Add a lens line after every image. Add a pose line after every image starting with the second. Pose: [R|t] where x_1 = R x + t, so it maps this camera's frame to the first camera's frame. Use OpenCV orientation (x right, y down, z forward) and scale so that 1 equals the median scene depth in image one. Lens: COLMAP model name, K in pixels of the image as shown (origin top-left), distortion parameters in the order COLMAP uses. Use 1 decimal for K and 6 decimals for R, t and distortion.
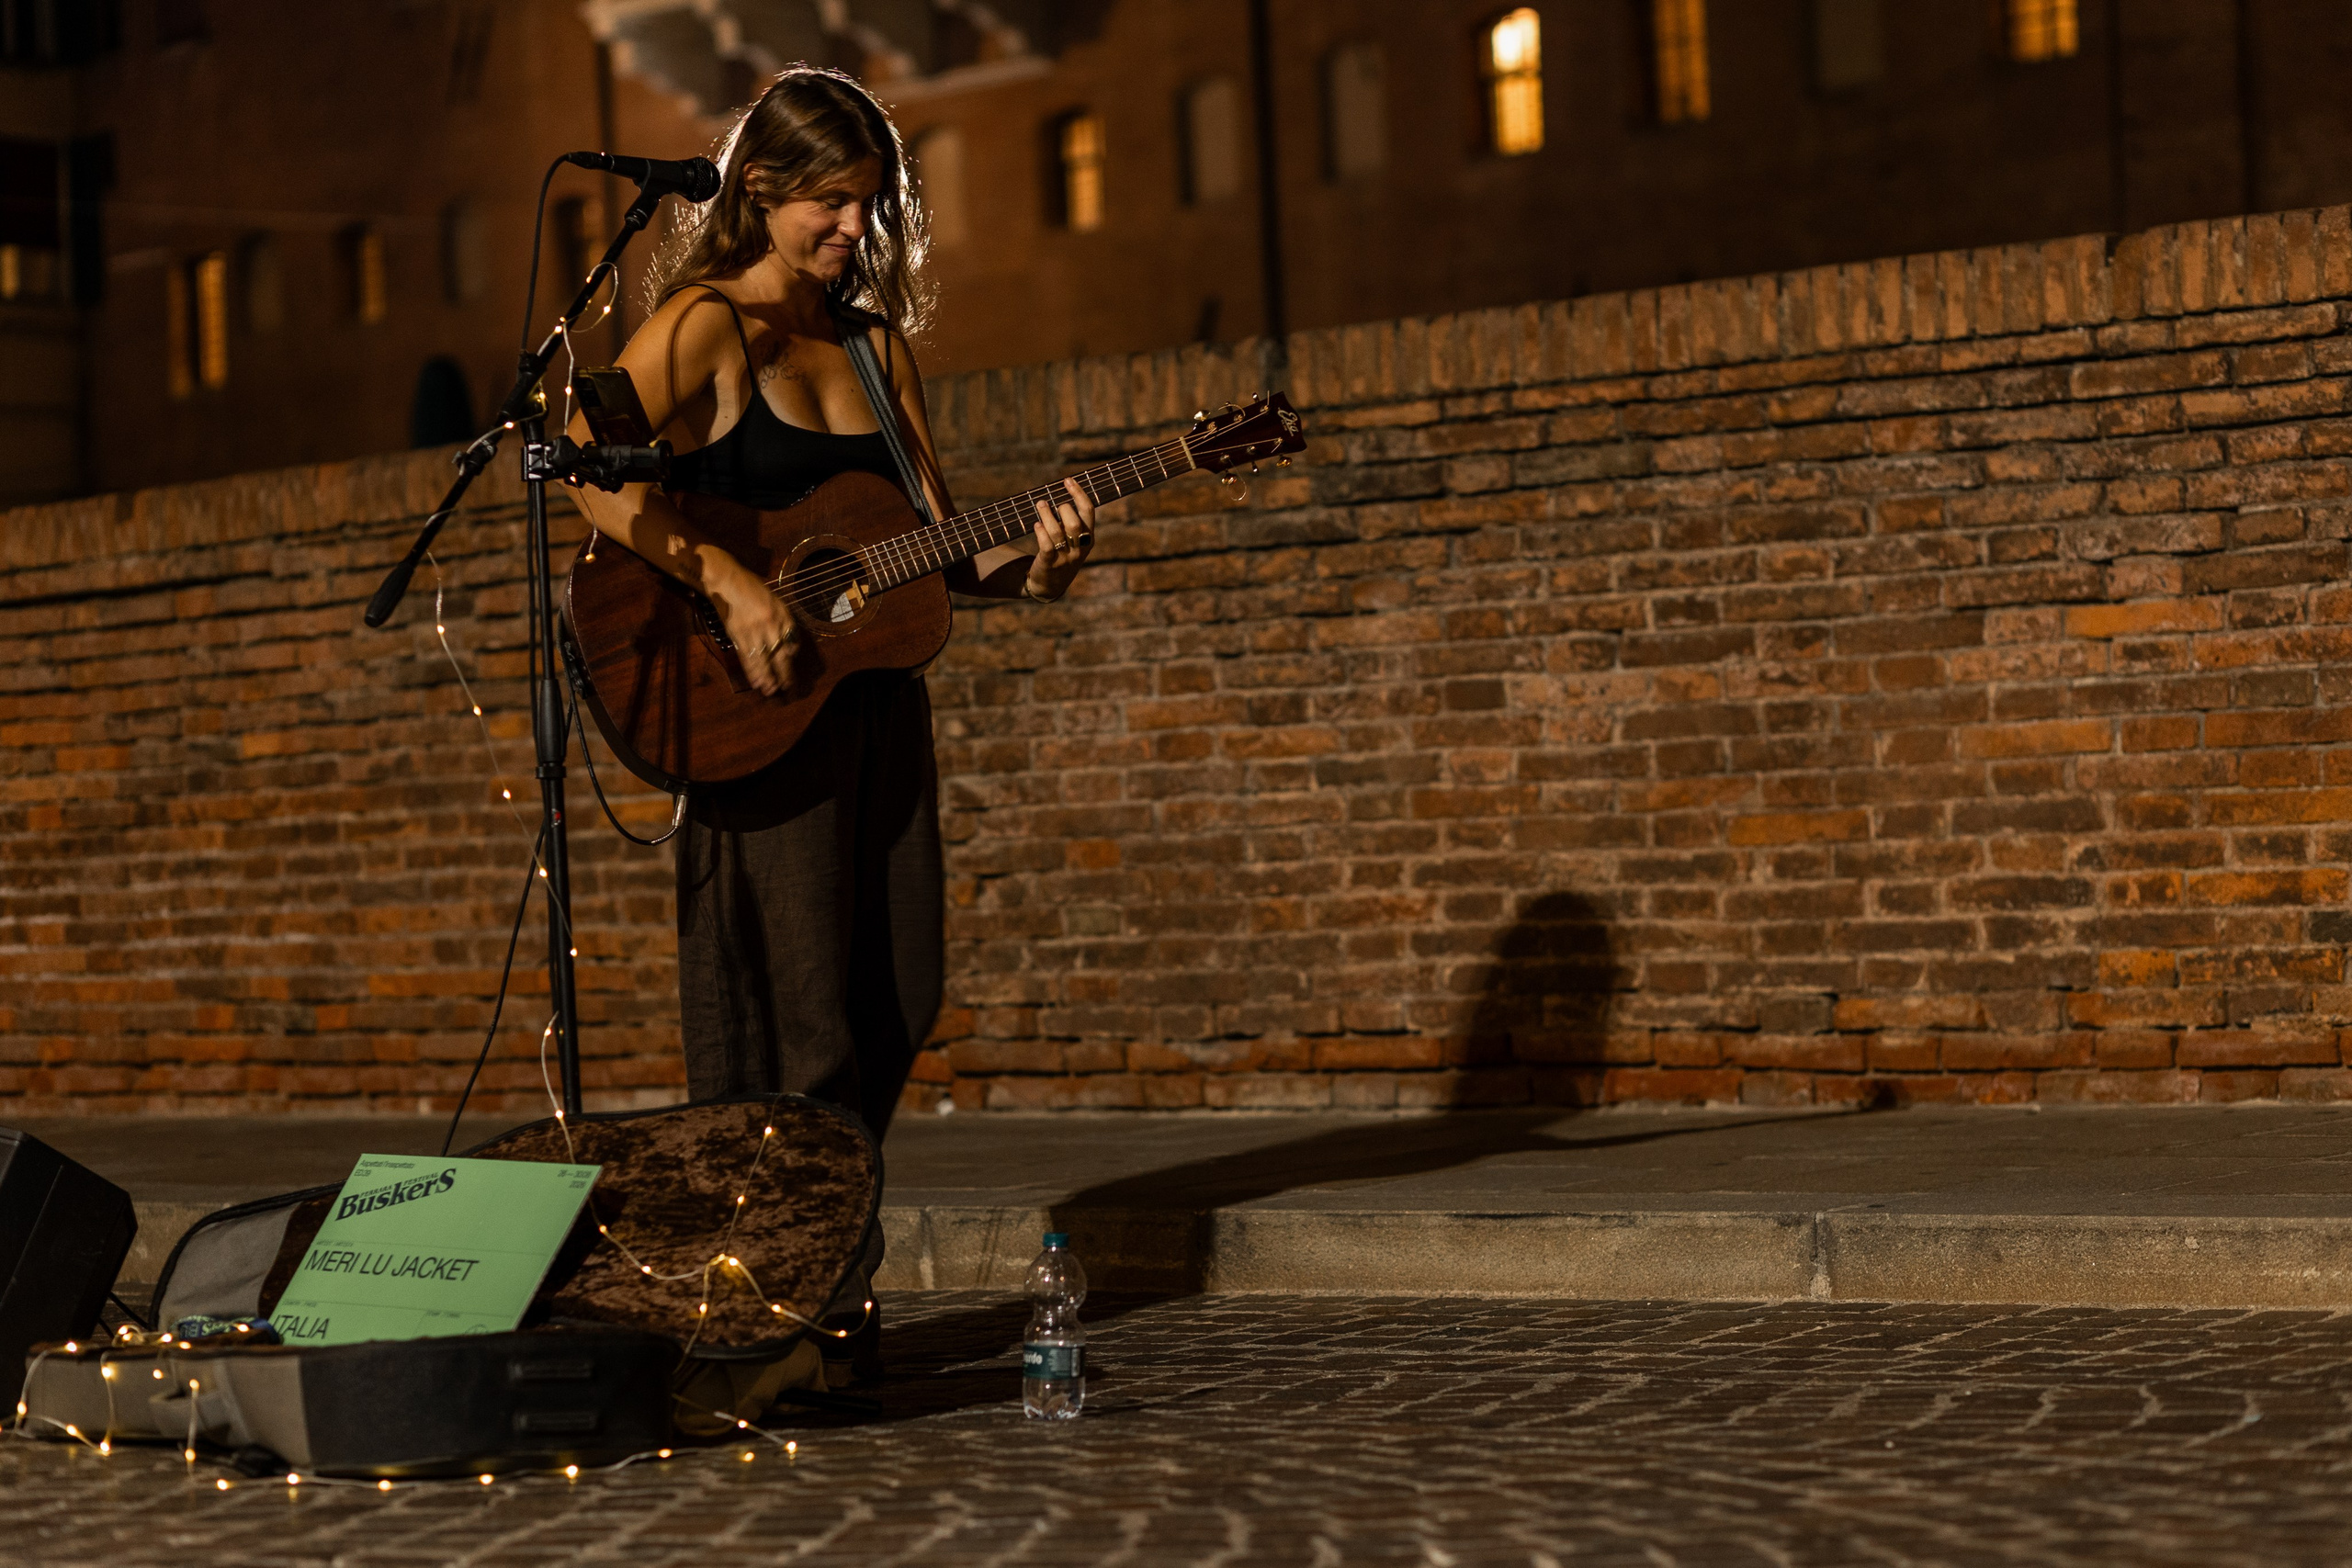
lens RADIAL K [[5551.1, 0, 1217.9], [0, 5551.1, 784.2], [0, 0, 1]] dist [0.038670, -0.295113]
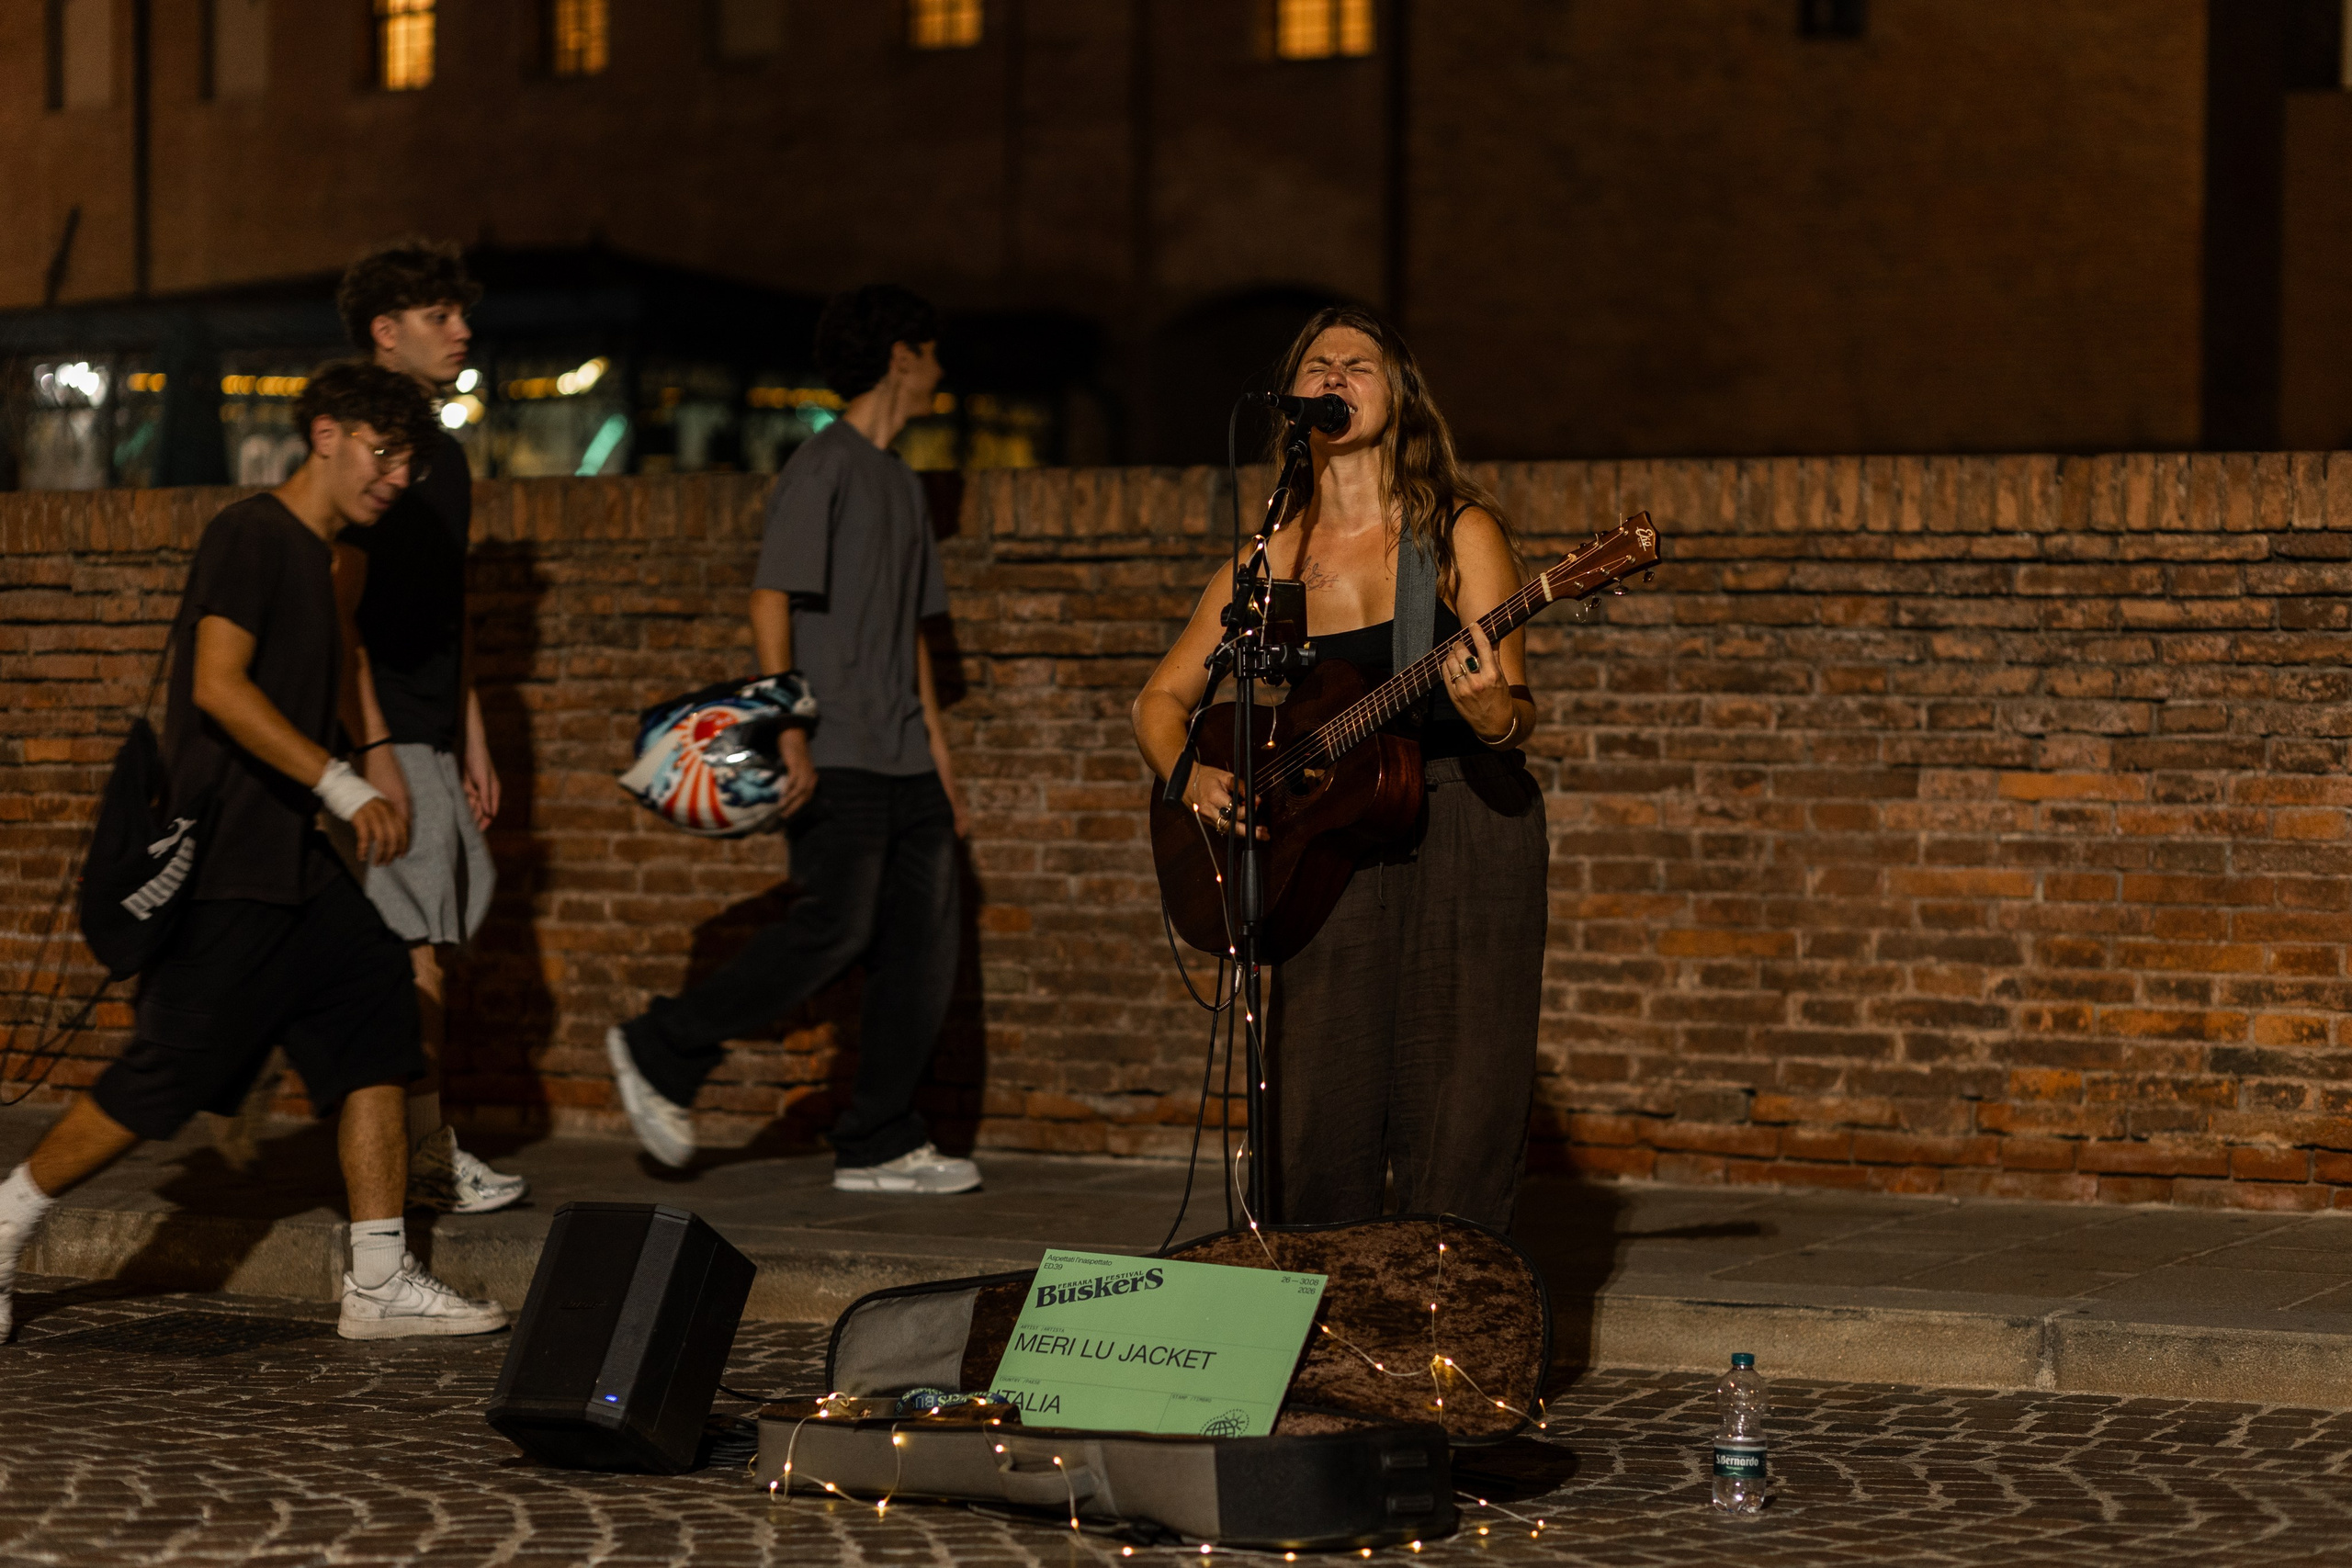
lens RADIAL K [[5471.2, 0, 1306.6], [0, 5471.2, 843.5], [0, 0, 1]] dist [0.038375, -0.363299]
pose [[0.967591, 0.051627, 0.247187, -0.267143], [-0.057400, 0.998220, 0.016200, -0.026826], [-0.245911, -0.029864, 0.968832, -0.075758]]
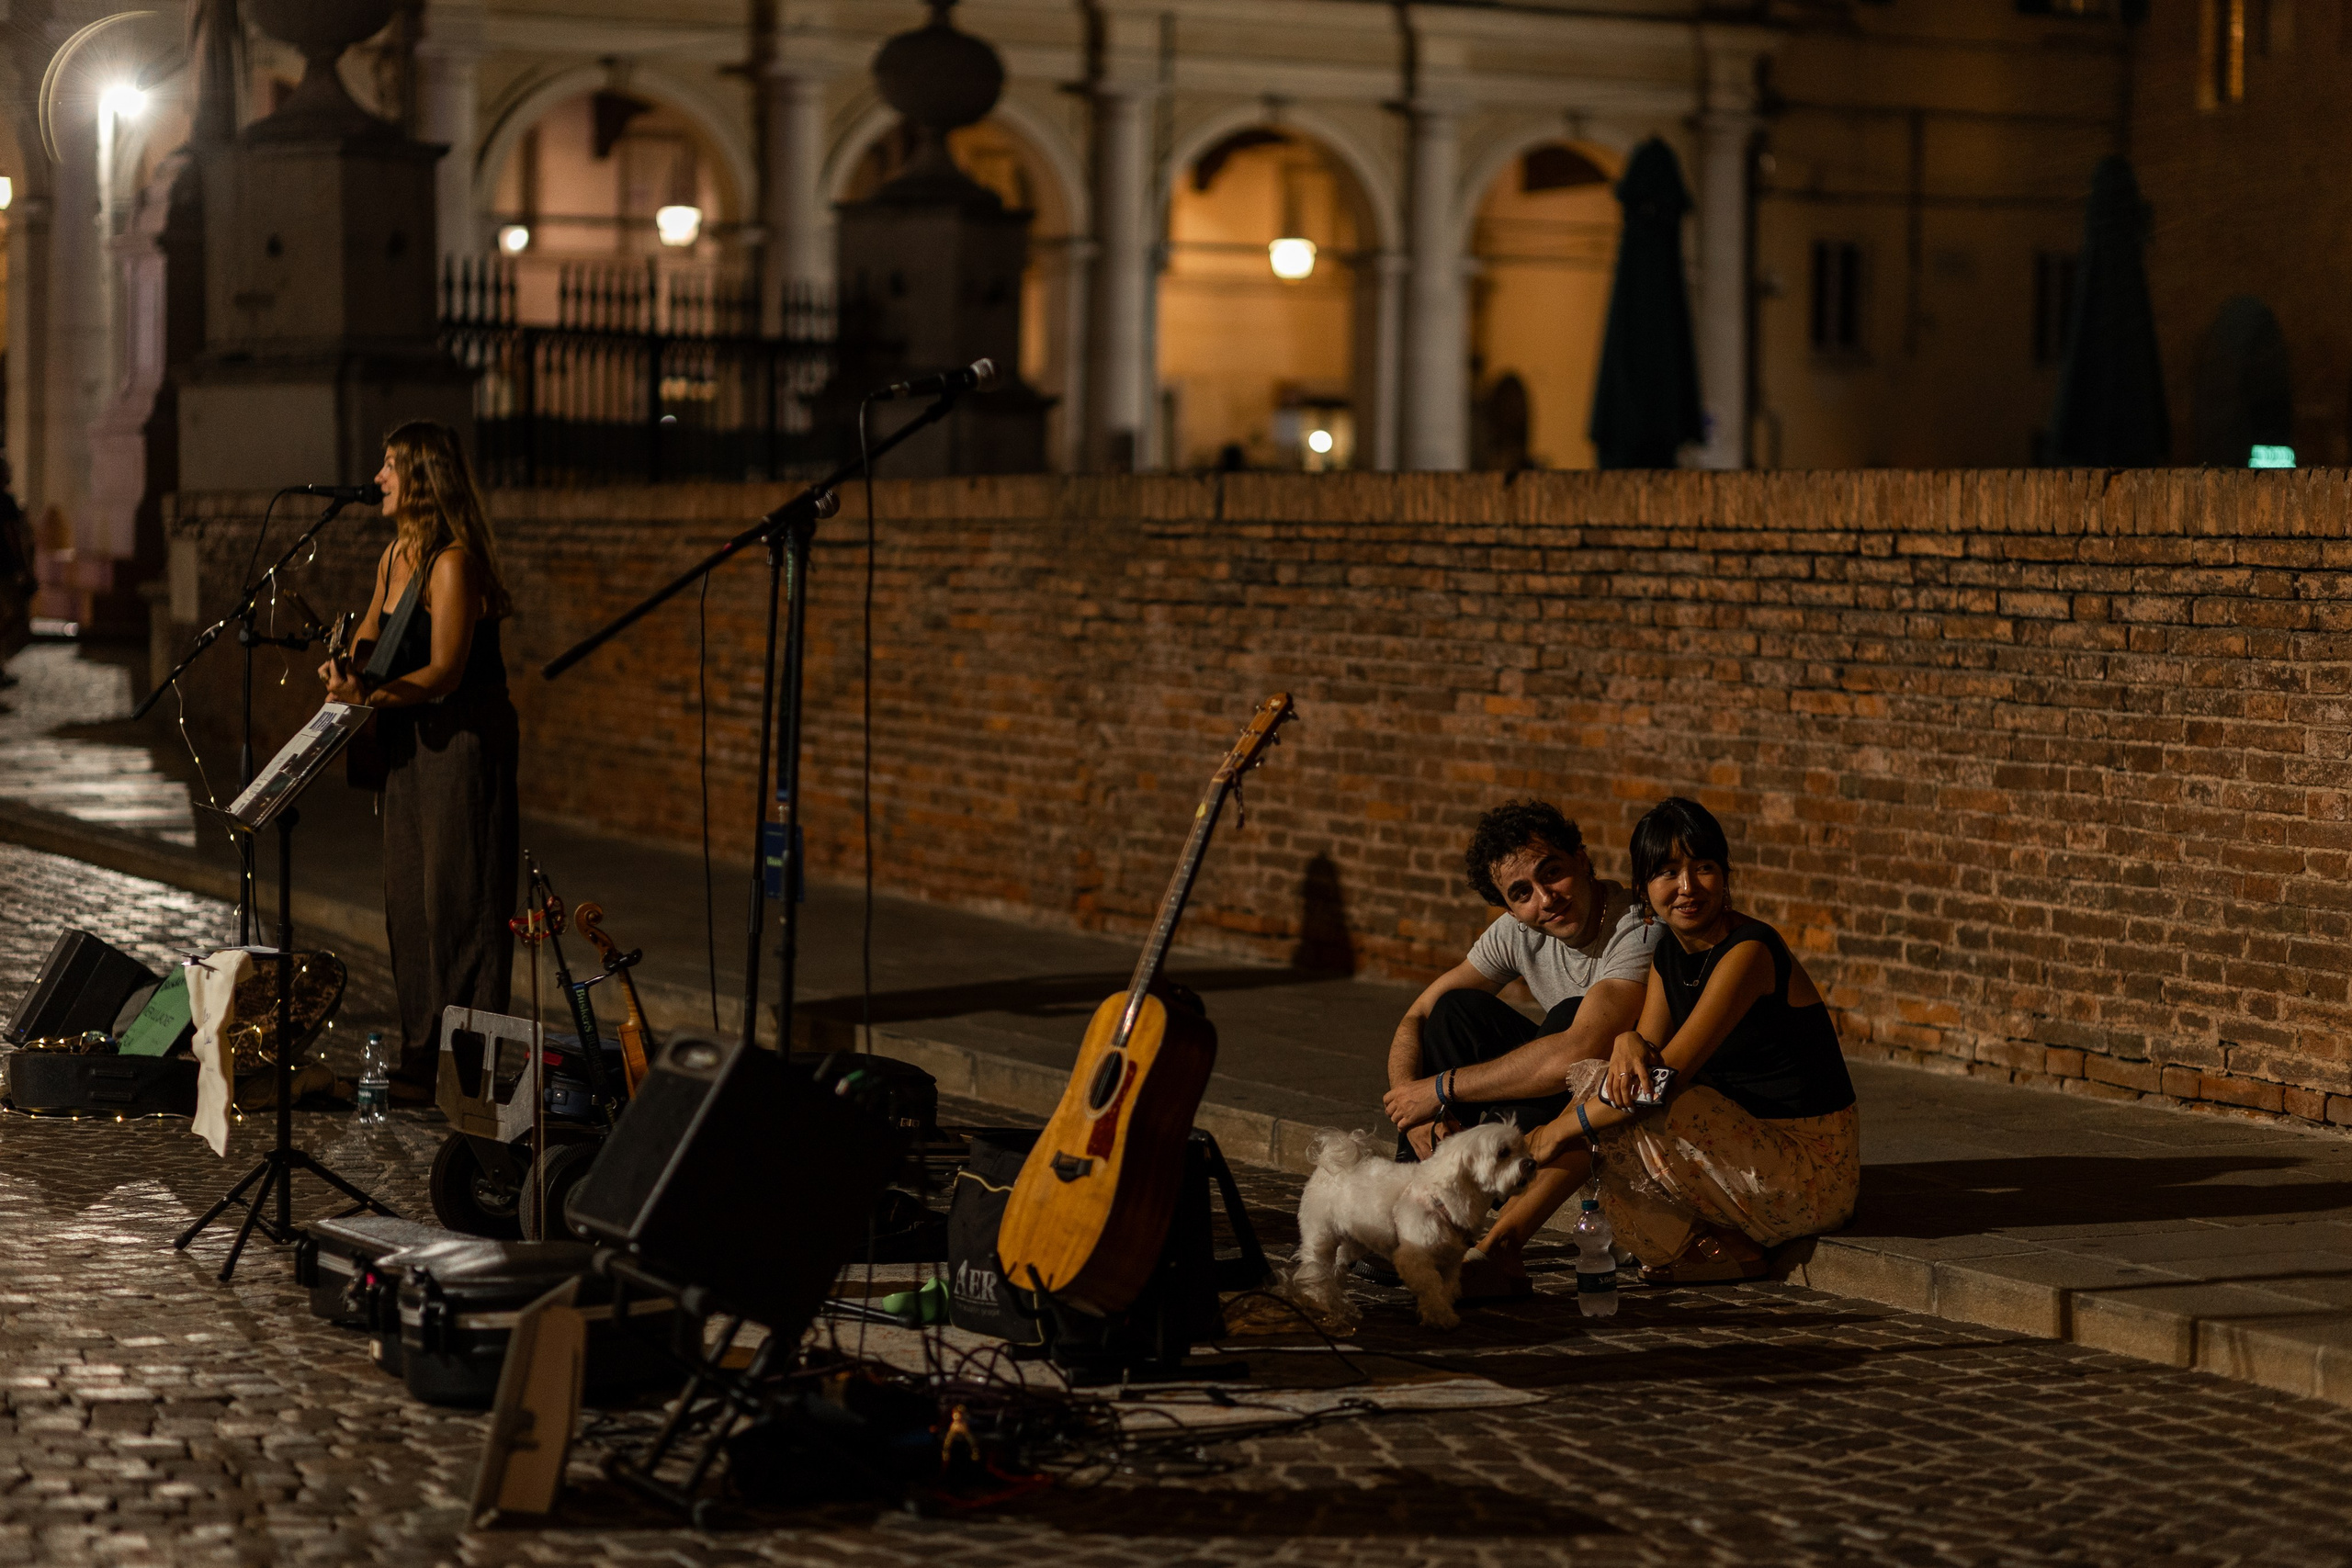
lens RADIAL K [[5551.1, 0, 1217.9], [0, 5551.1, 784.2], [0, 0, 1]] dist [0.038670, -0.295113]
pose [[0.916850, 0.072550, -0.392585, 0.718343], [-0.047568, 0.996196, 0.073008, -0.120300], [0.396389, -0.048263, 0.916813, -0.533412]]
